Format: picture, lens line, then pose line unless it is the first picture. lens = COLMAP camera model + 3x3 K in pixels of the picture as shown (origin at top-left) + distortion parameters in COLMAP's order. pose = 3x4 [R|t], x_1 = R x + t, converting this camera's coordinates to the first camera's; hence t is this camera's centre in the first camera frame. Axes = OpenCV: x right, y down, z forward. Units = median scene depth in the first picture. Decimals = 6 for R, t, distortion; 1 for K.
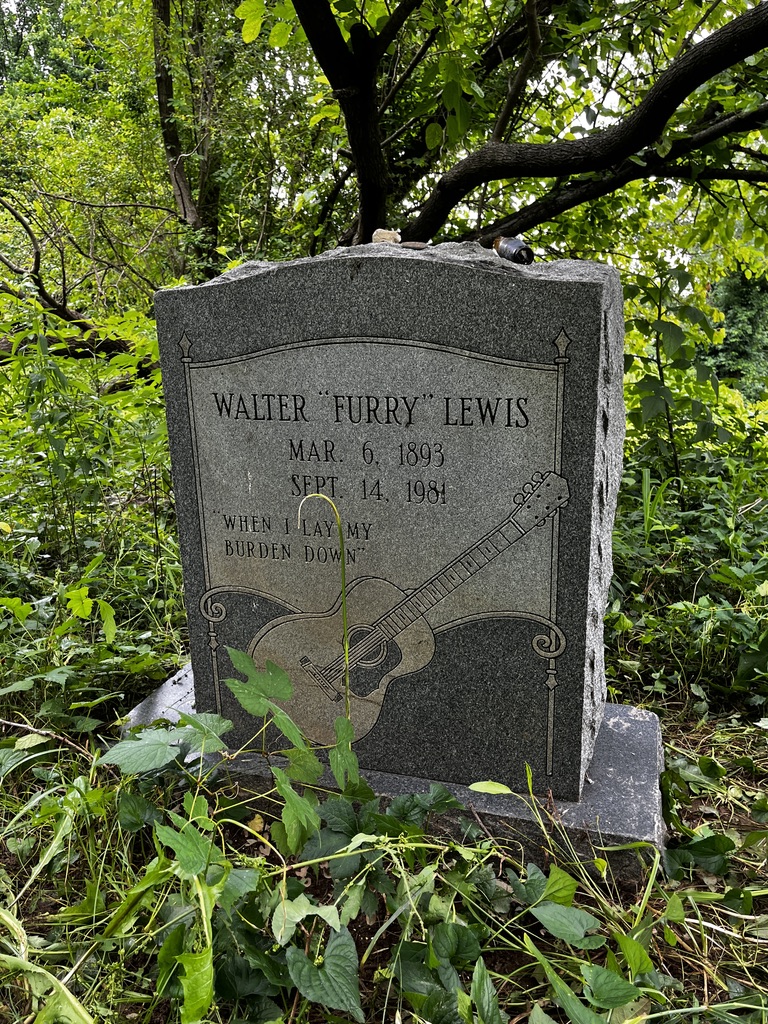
lens RADIAL K [[857.5, 0, 369.6], [0, 857.5, 521.0], [0, 0, 1]] dist [0.070775, -0.048740]
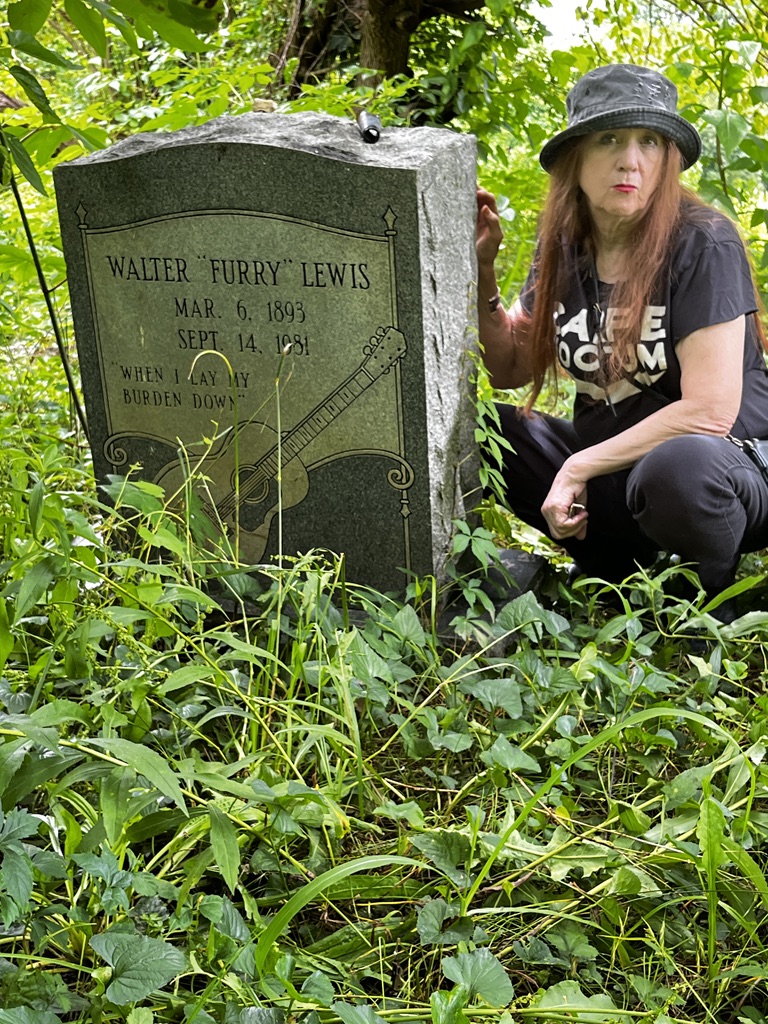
lens RADIAL K [[1543.8, 0, 382.8], [0, 1543.8, 549.1], [0, 0, 1]] dist [0.045928, 0.000000]
pose [[0.998388, -0.001071, -0.056740, 0.298848], [0.007096, 0.994331, 0.106097, 0.019147], [0.056305, -0.106328, 0.992736, -1.049925]]
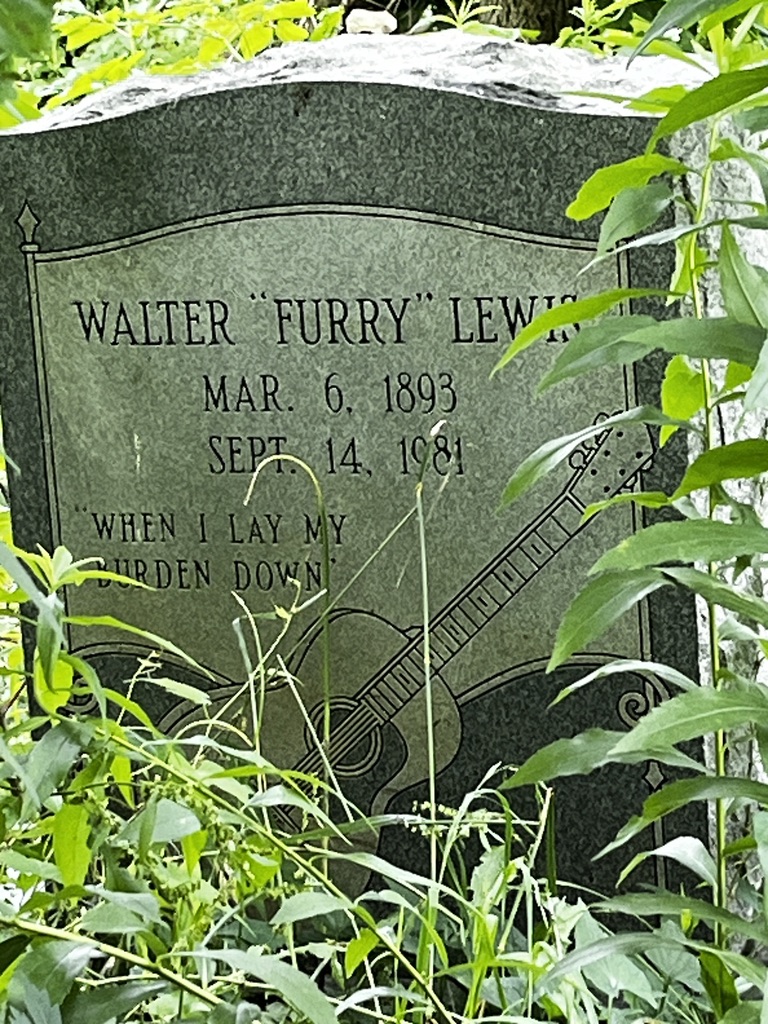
lens RADIAL K [[4136.8, 0, 305.5], [0, 4136.8, 527.7], [0, 0, 1]] dist [0.176408, 0.000000]
pose [[0.994630, -0.023938, -0.100689, 0.263834], [0.014650, 0.995652, -0.091995, 0.275333], [0.102453, 0.090026, 0.990656, -1.825887]]
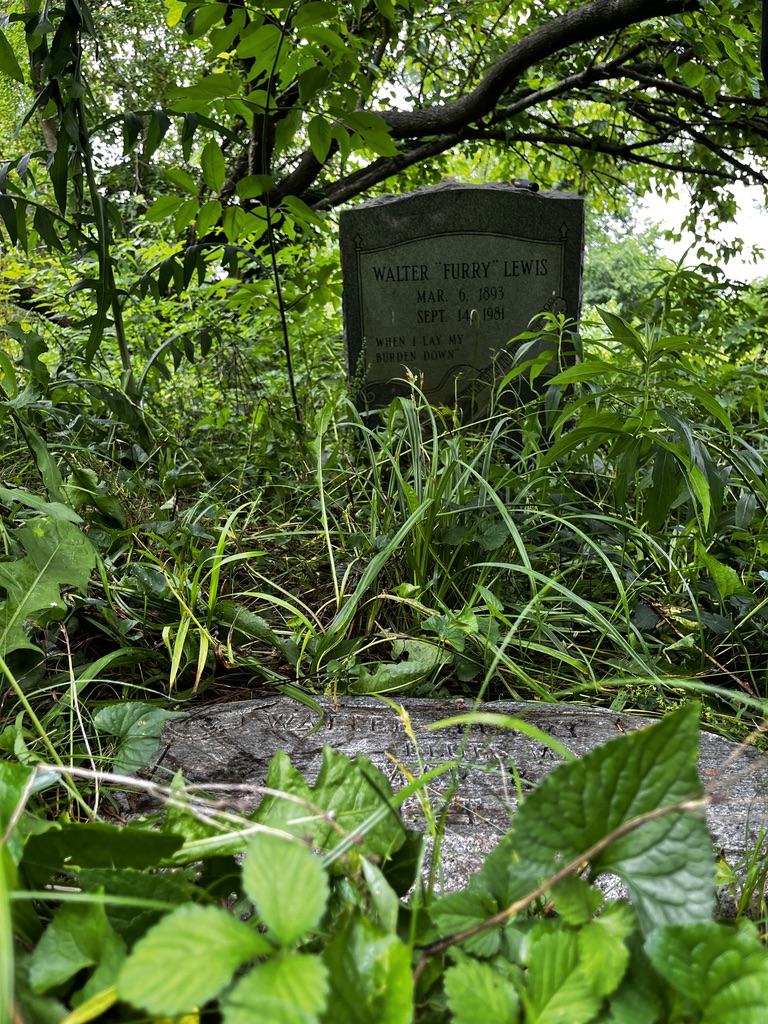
lens RADIAL K [[811.0, 0, 373.0], [0, 811.0, 514.5], [0, 0, 1]] dist [0.062025, -0.065658]
pose [[0.967328, -0.100483, 0.232764, -0.658464], [0.086804, 0.993881, 0.068310, 0.262201], [-0.238203, -0.045873, 0.970131, -0.723567]]
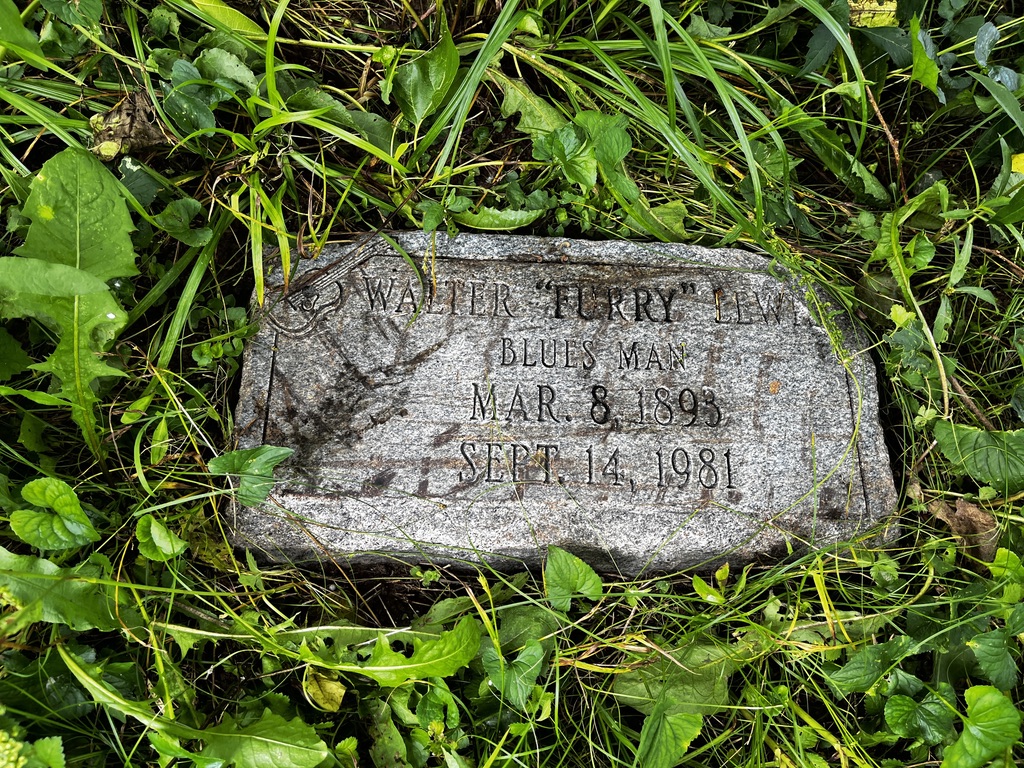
lens RADIAL K [[784.8, 0, 531.7], [0, 784.8, 432.6], [0, 0, 1]] dist [0.072316, 0.005725]
pose [[0.971778, -0.231705, 0.044286, -0.545492], [0.048463, 0.379822, 0.923789, -0.030069], [-0.230867, -0.895571, 0.380332, -0.479741]]
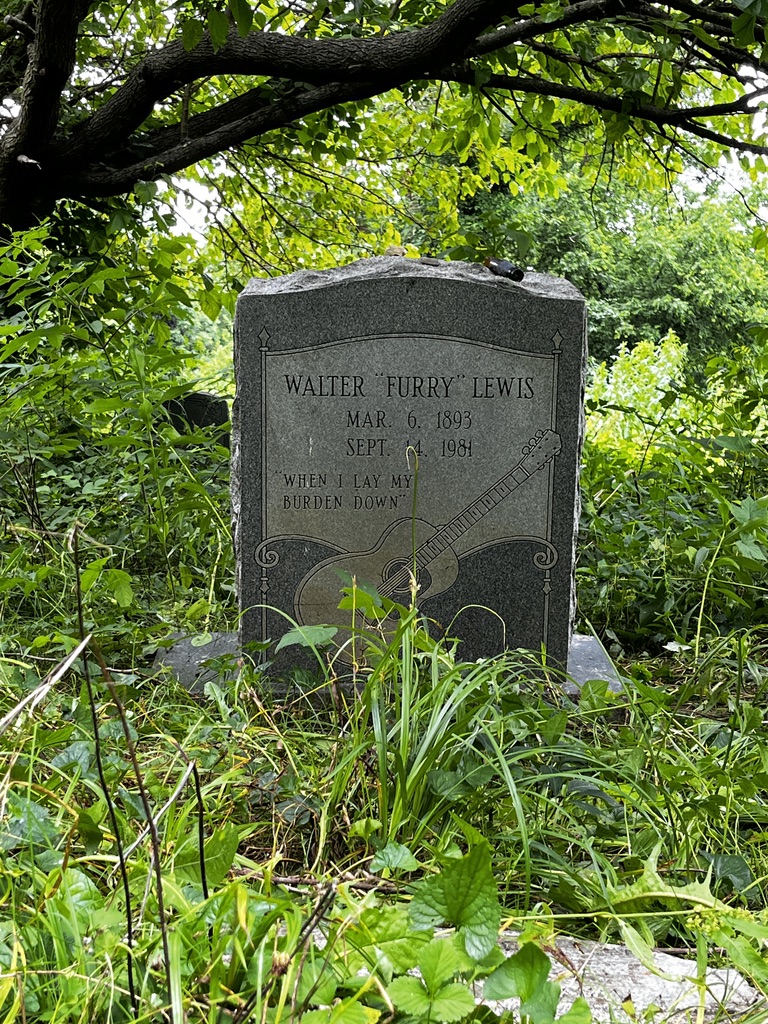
lens RADIAL K [[1736.7, 0, 381.0], [0, 1736.7, 515.7], [0, 0, 1]] dist [0.149984, 0.000000]
pose [[0.936276, -0.034980, 0.349518, -0.973363], [0.055411, 0.997279, -0.048624, 0.192016], [-0.346866, 0.064893, 0.935667, -1.448168]]
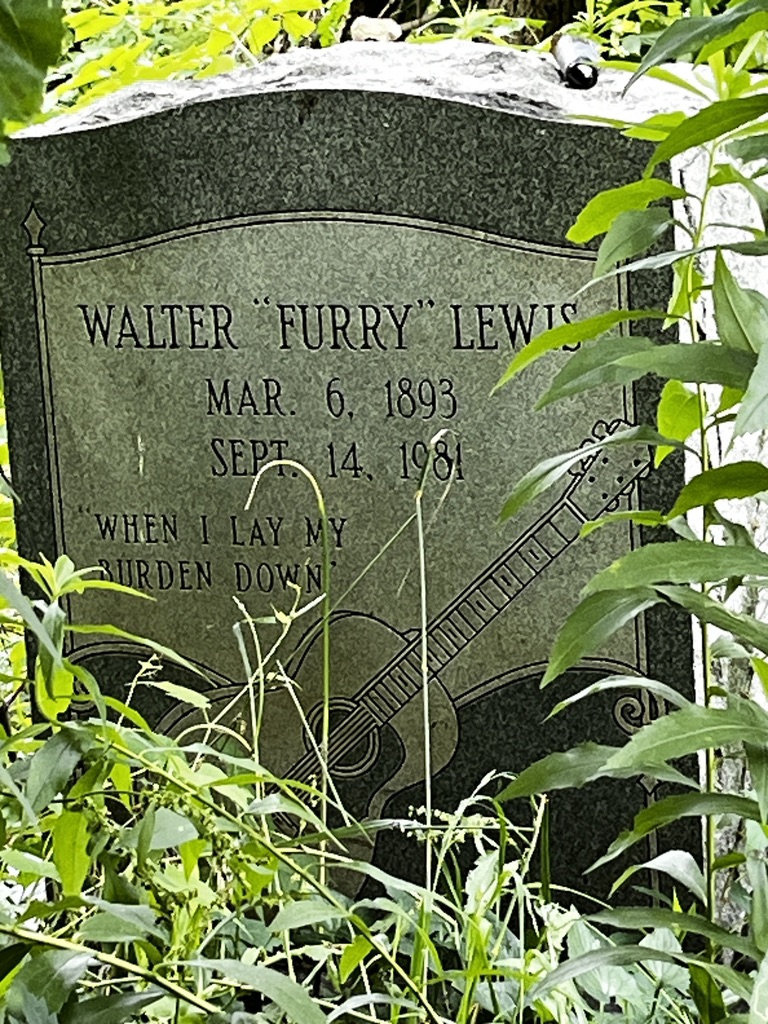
lens RADIAL K [[4136.8, 0, 298.6], [0, 4136.8, 541.2], [0, 0, 1]] dist [0.176408, 0.000000]
pose [[0.994506, -0.013811, -0.103765, 0.270264], [0.005221, 0.996569, -0.082598, 0.257979], [0.104550, 0.081602, 0.991166, -1.856291]]
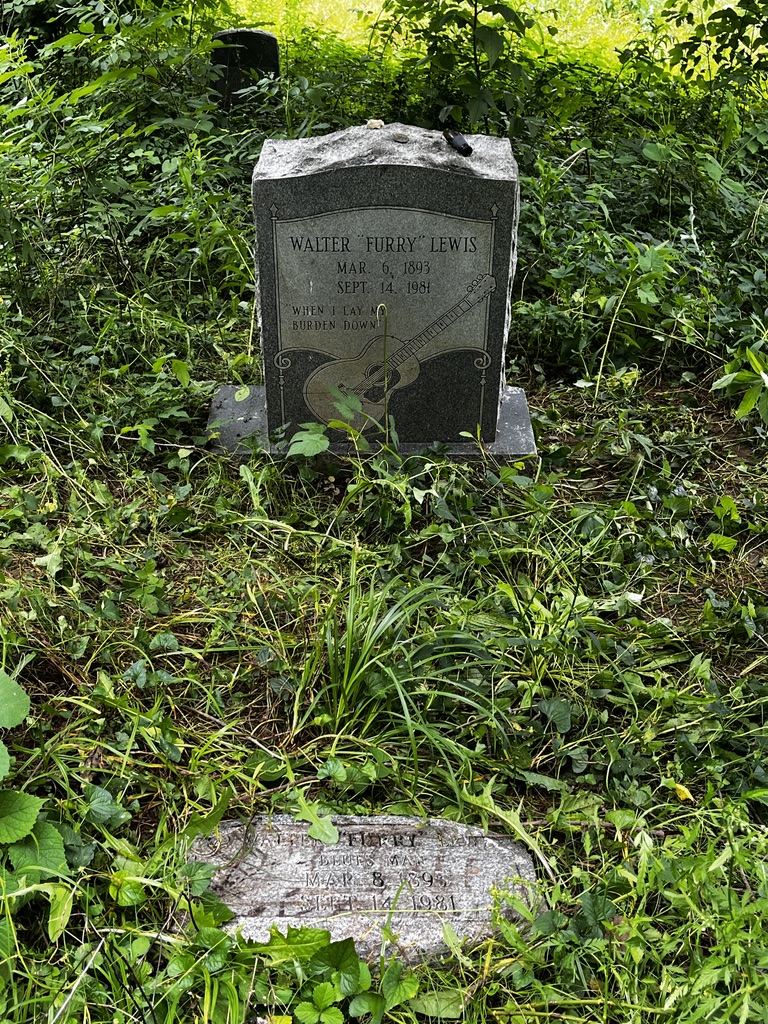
lens RADIAL K [[1287.7, 0, 374.3], [0, 1287.7, 549.4], [0, 0, 1]] dist [0.067591, 0.000000]
pose [[0.947918, -0.159099, 0.275934, -0.846643], [0.056055, 0.936120, 0.347186, -0.459745], [-0.313544, -0.313636, 0.896283, -1.553533]]
